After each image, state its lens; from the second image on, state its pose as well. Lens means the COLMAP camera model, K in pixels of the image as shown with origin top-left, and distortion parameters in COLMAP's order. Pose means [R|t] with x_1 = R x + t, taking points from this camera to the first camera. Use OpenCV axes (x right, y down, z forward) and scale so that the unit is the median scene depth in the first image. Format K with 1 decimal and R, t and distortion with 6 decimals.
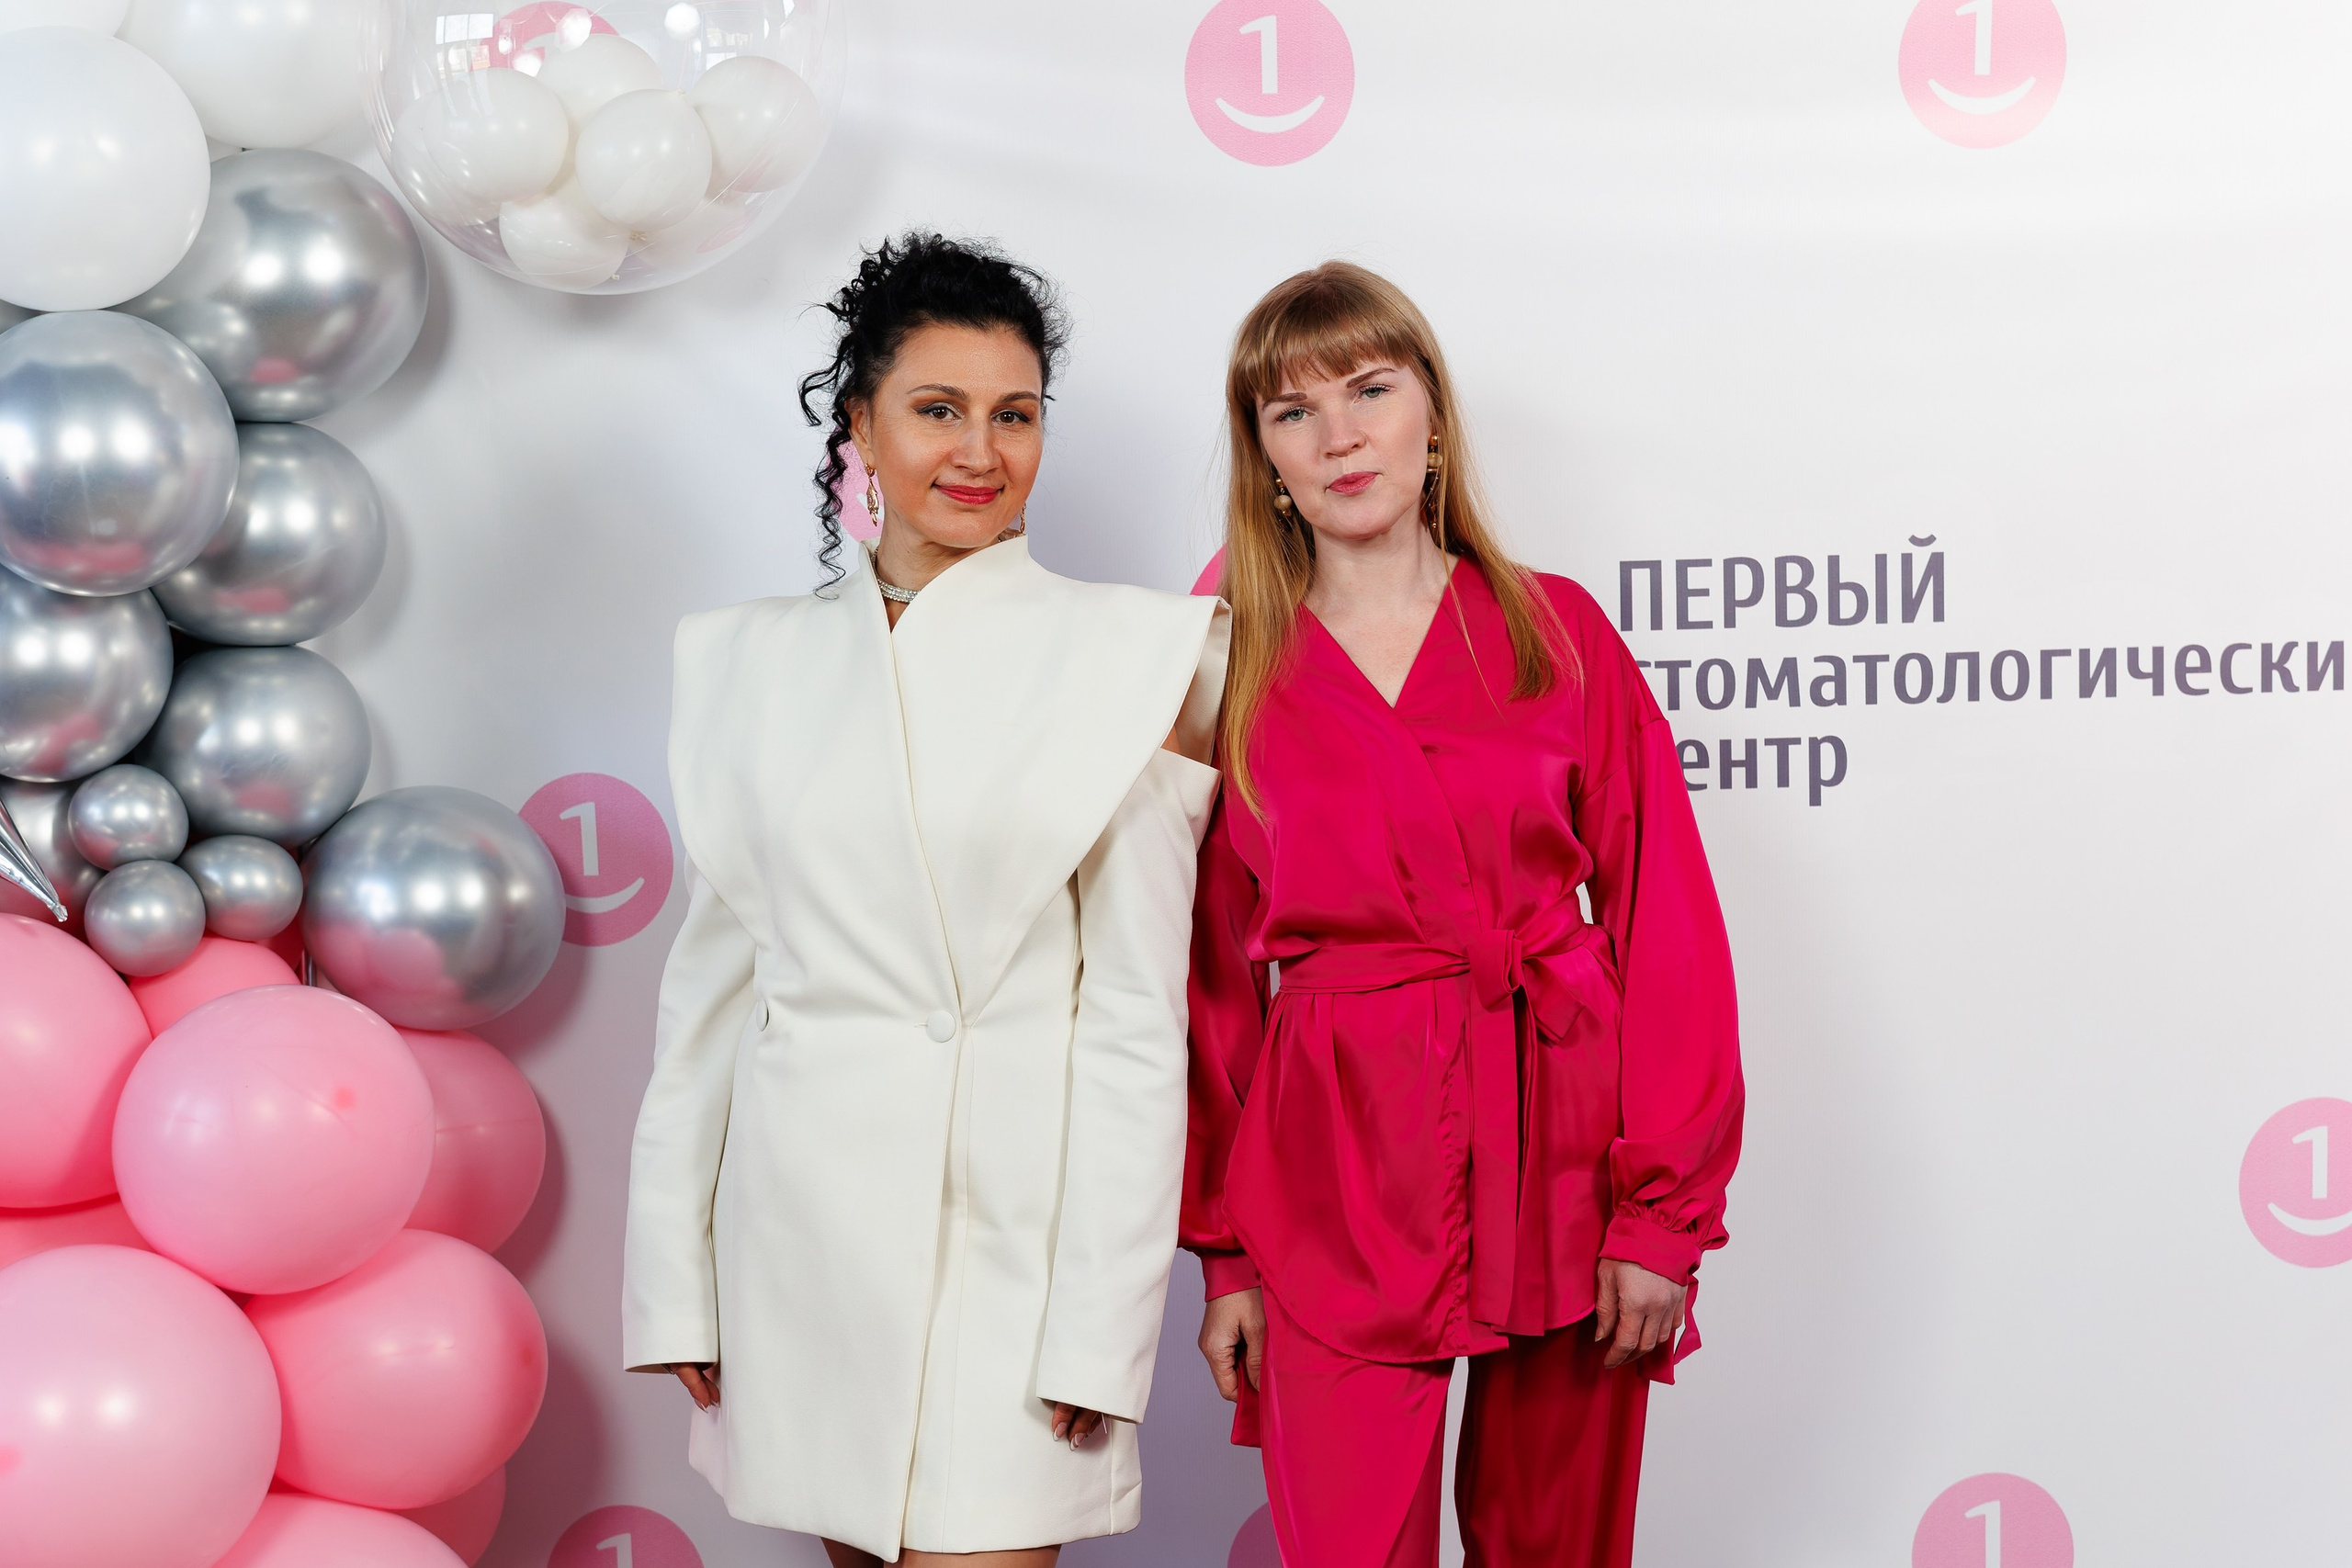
lens RADIAL K [[3144.5, 0, 1111.4], [0, 3144.5, 764.1], [0, 0, 1]] dist [-0.050854, 0.000000]
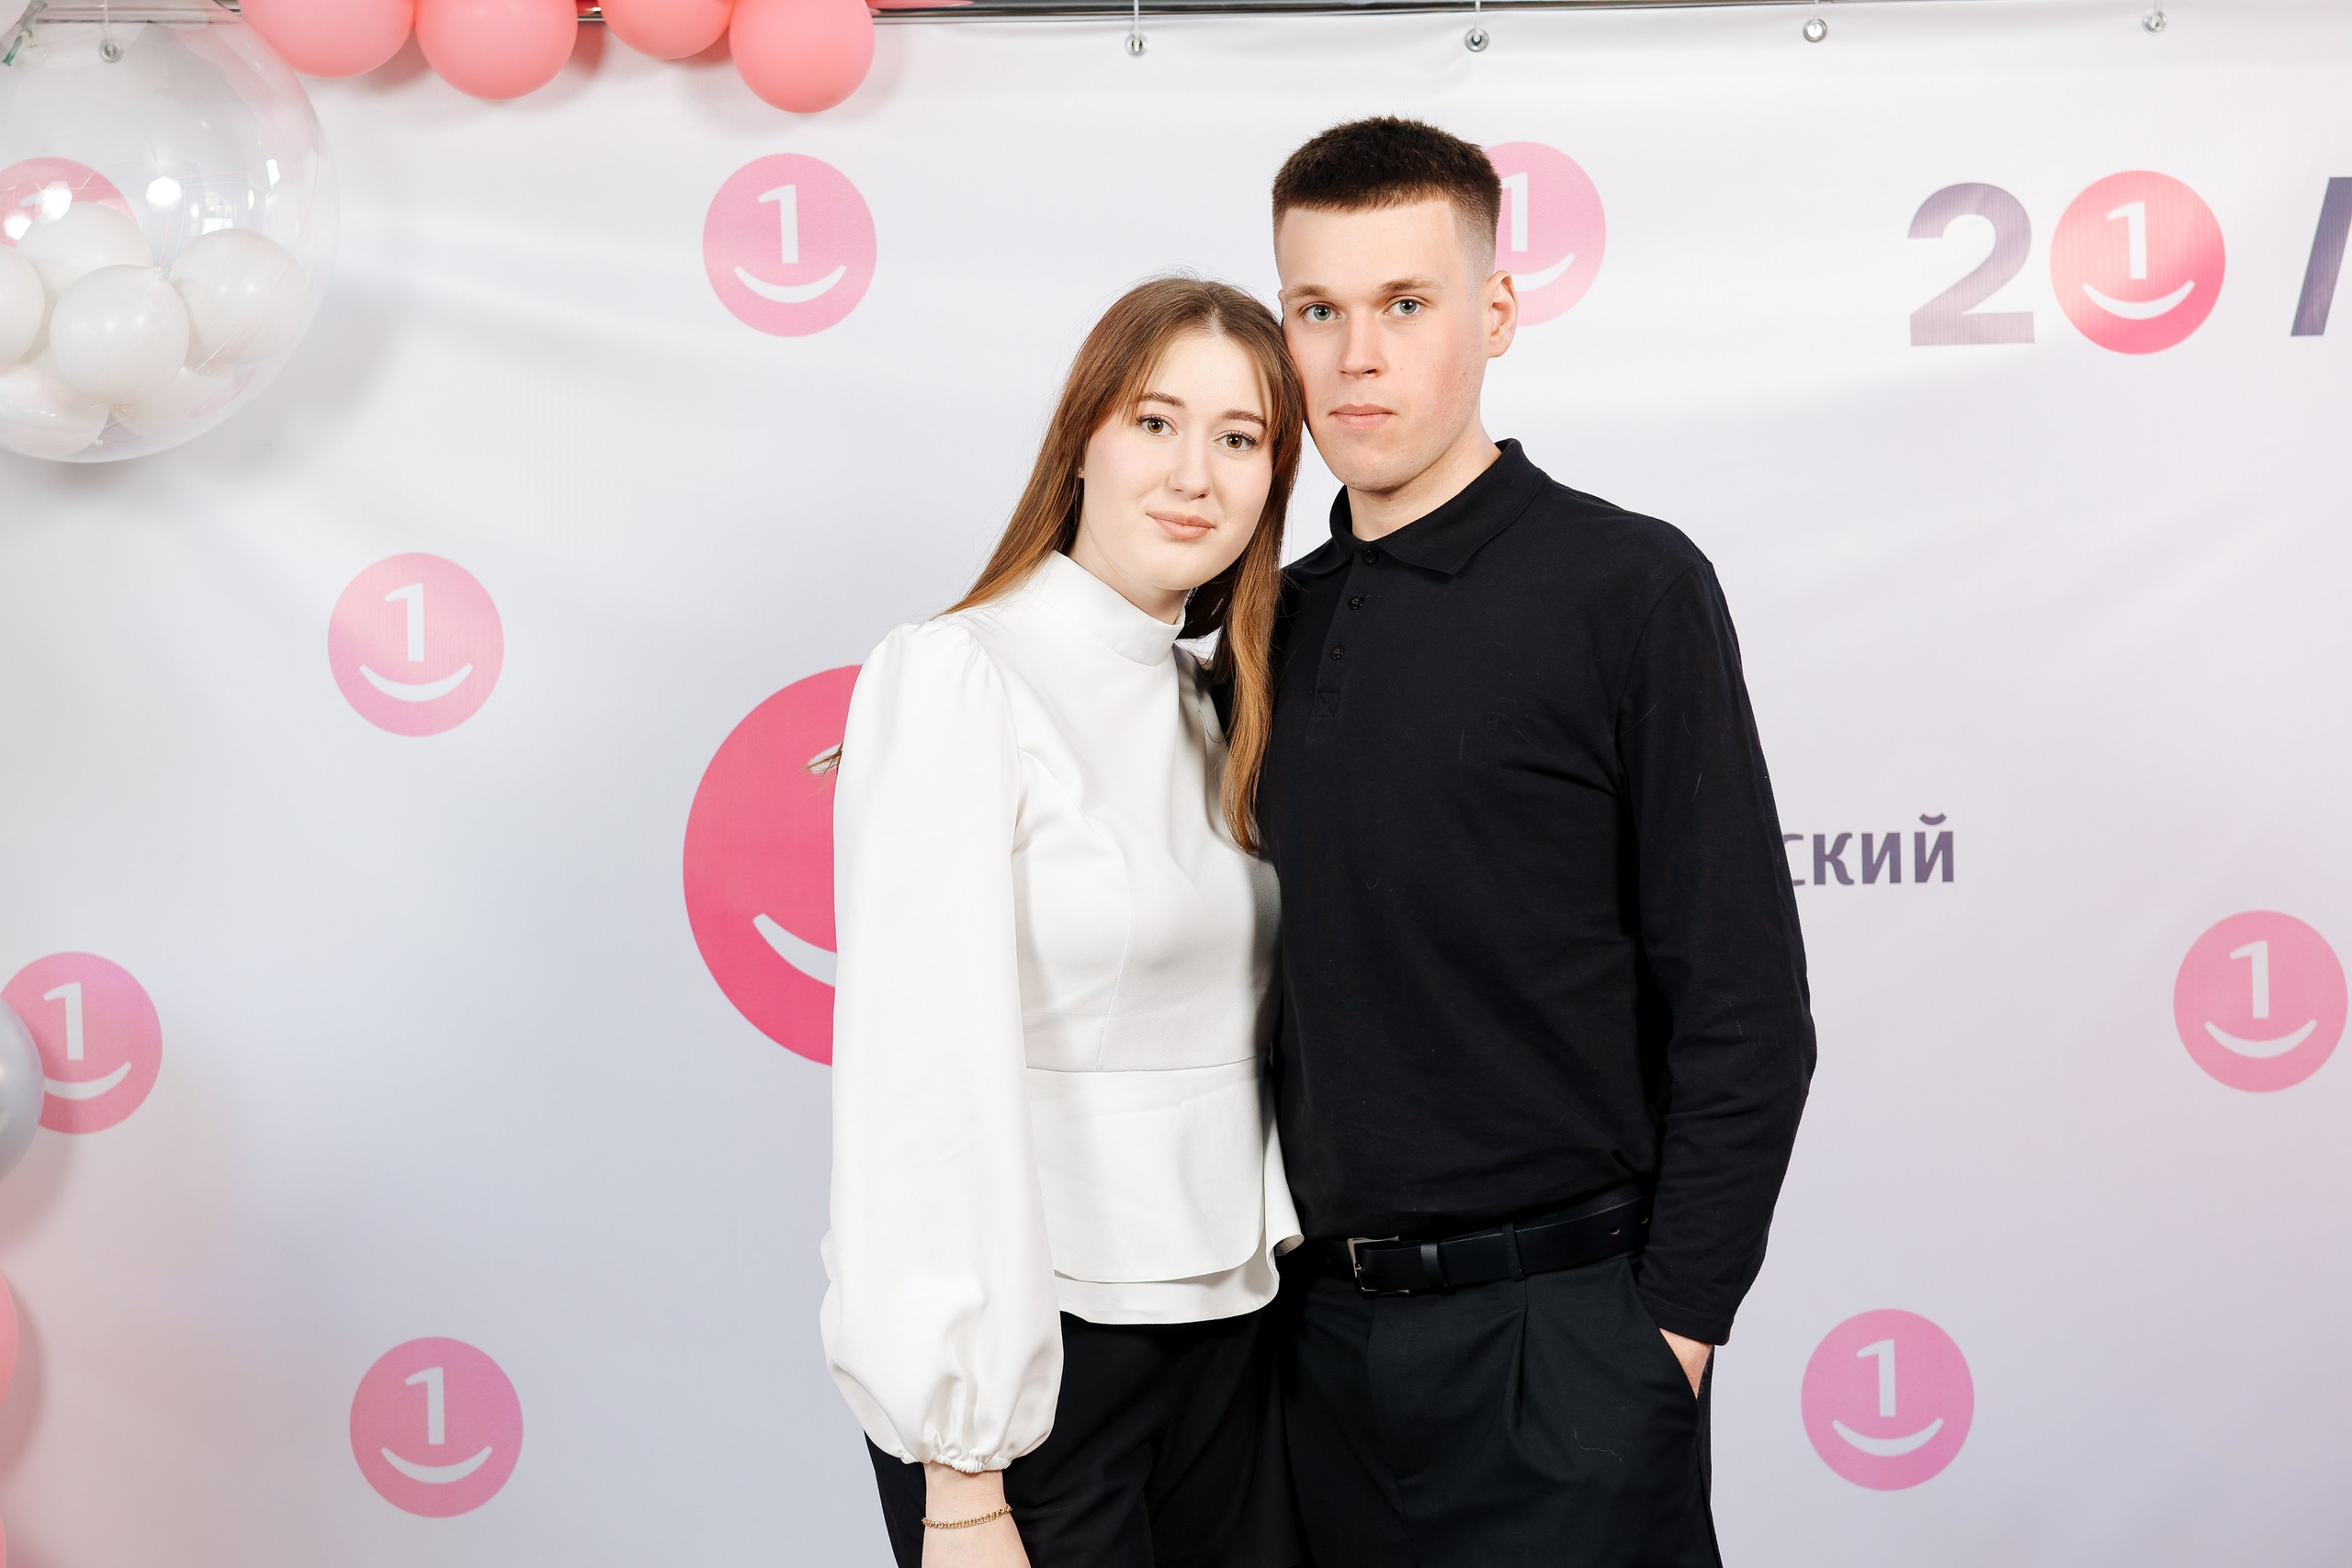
lens RADIAL K [[4219.7, 0, 1144.1], [0, 4219.7, 723.0], [0, 0, 1]] dist [0.055908, 0.000000]
pose [[0.999867, 0.010600, 0.012389, 0.150685], [-0.009818, 0.998059, -0.061496, 0.009848], [-0.013017, 0.061367, 0.998030, -0.318054]]
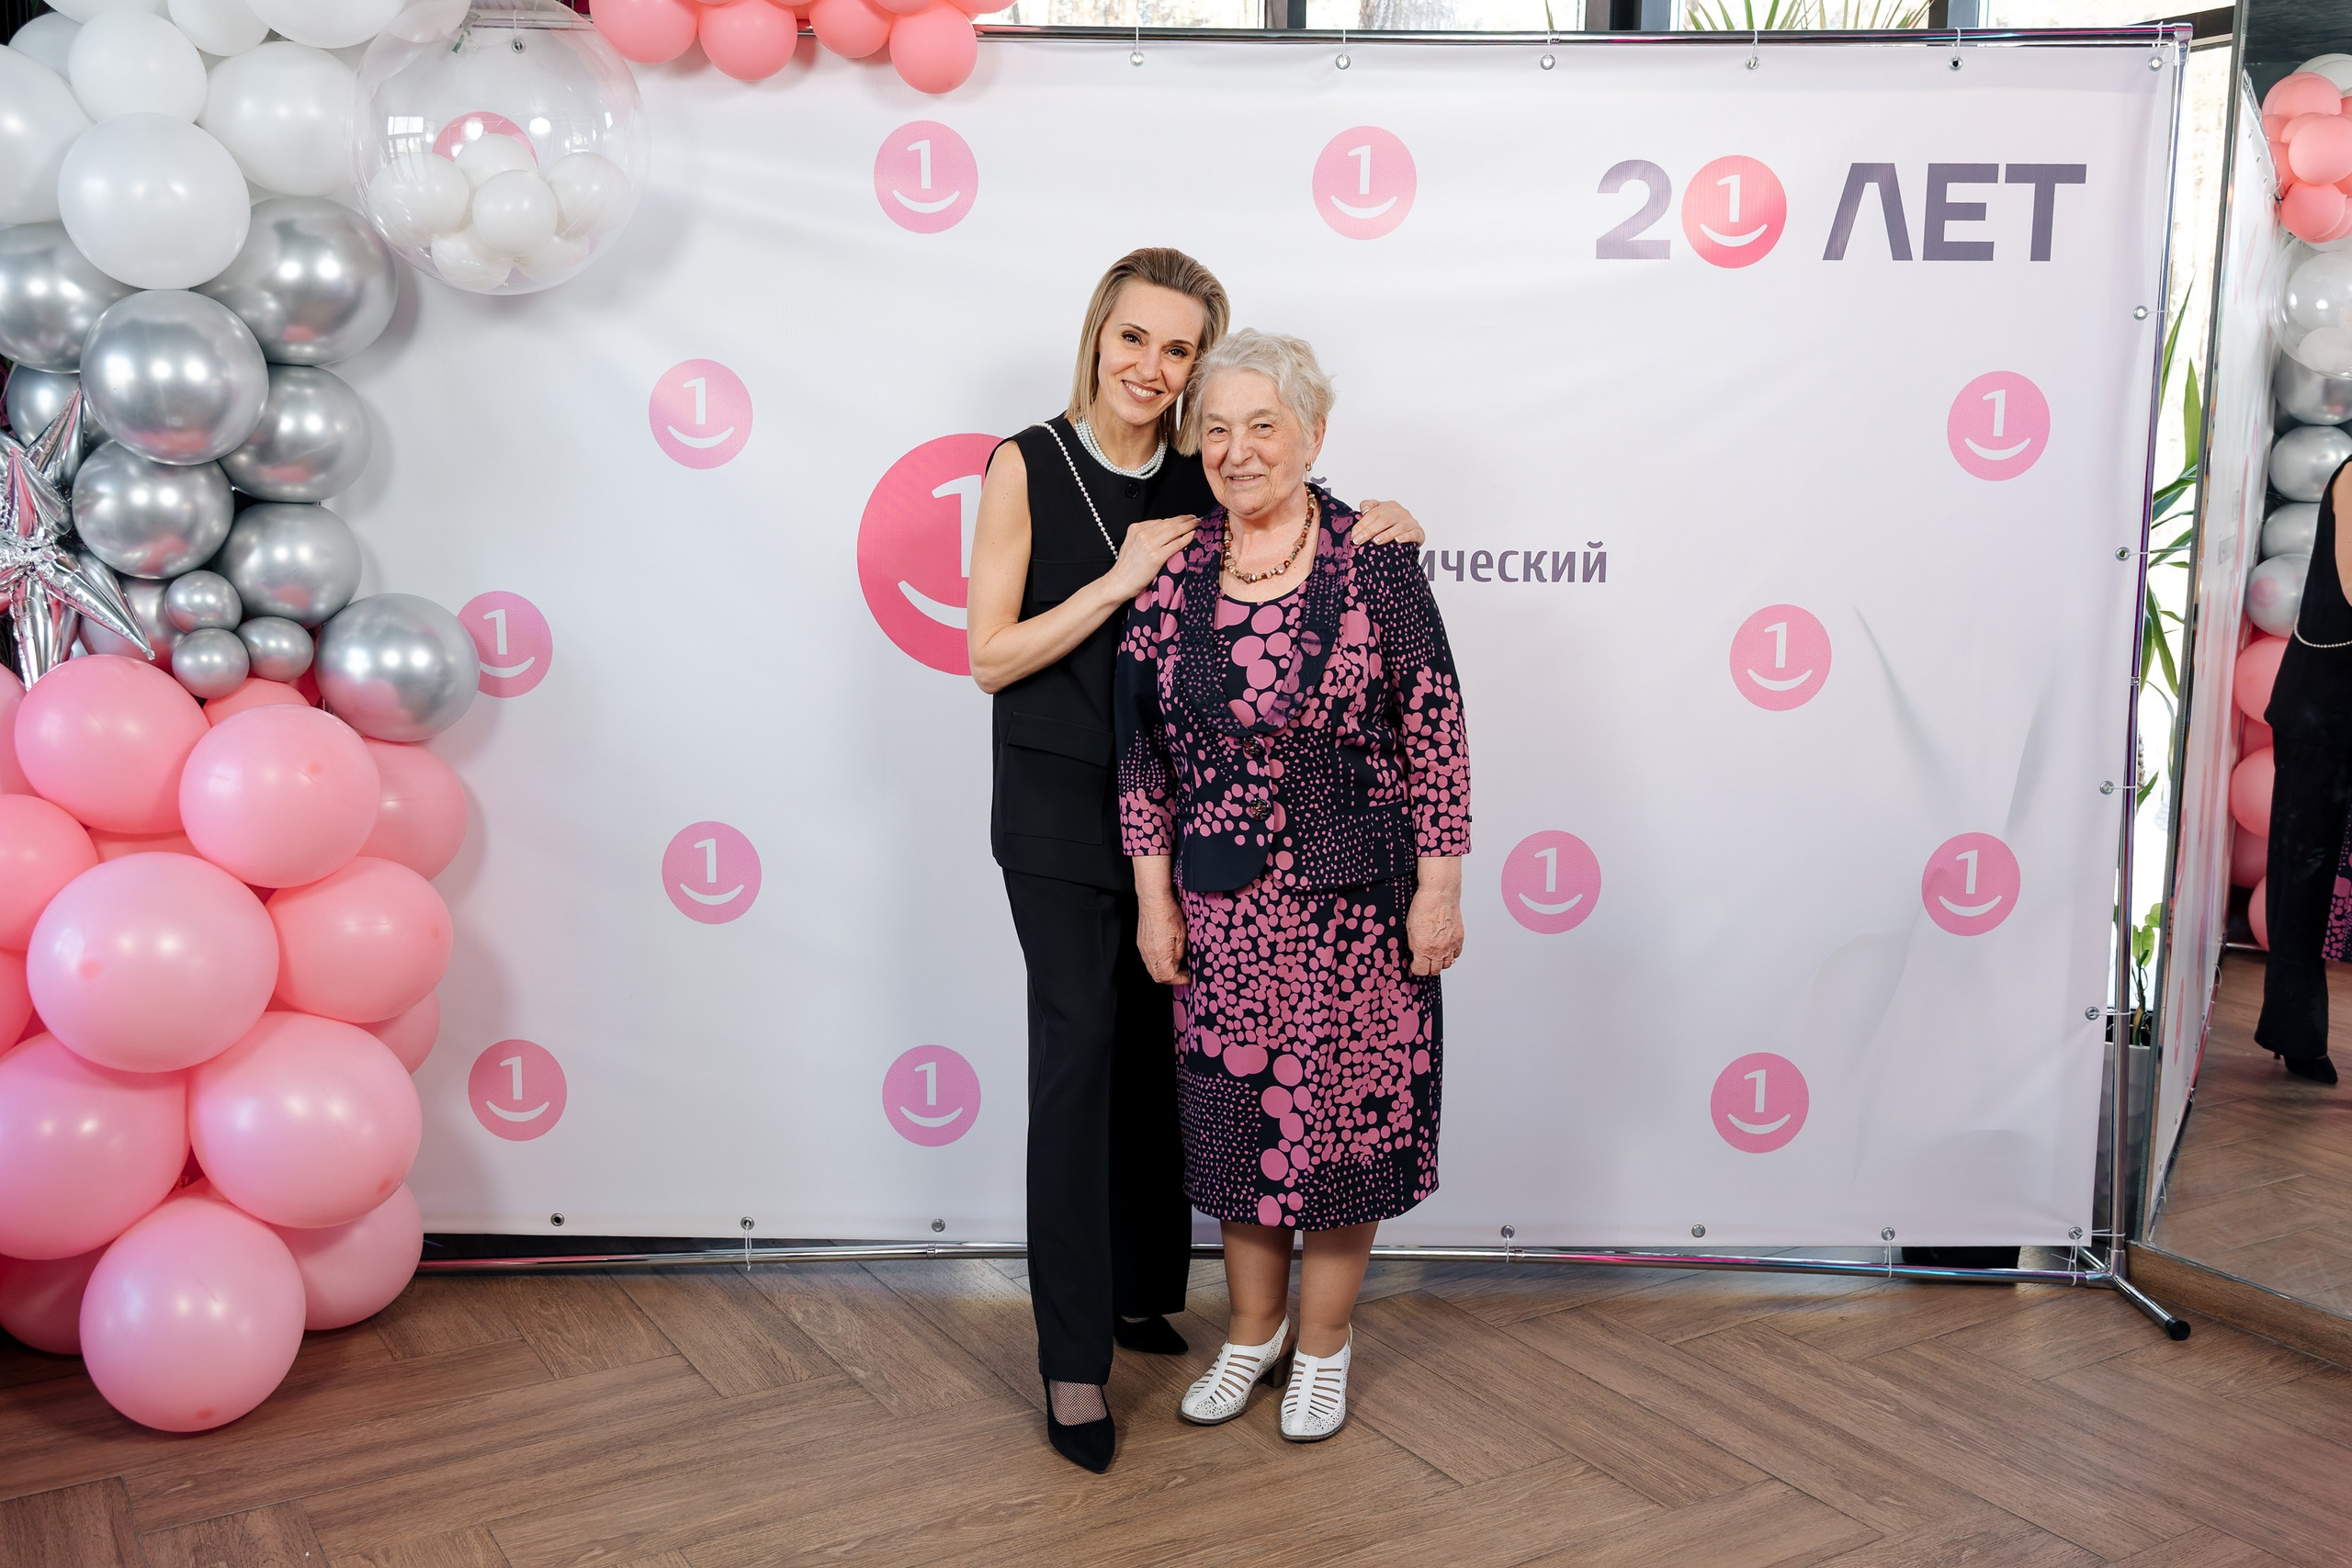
lens RADIAL K [[2205.0, 0, 1184.7], [0, 2205.0, 787.1], [0, 0, 1]] dist [0.003892, 0.000000]
pose [[0.999203, 0.039030, 0.008308, 0.193512], [-0.039413, 0.997846, 0.052441, 0.032196], [-0.006244, -0.052727, 0.998589, -0.167350]]
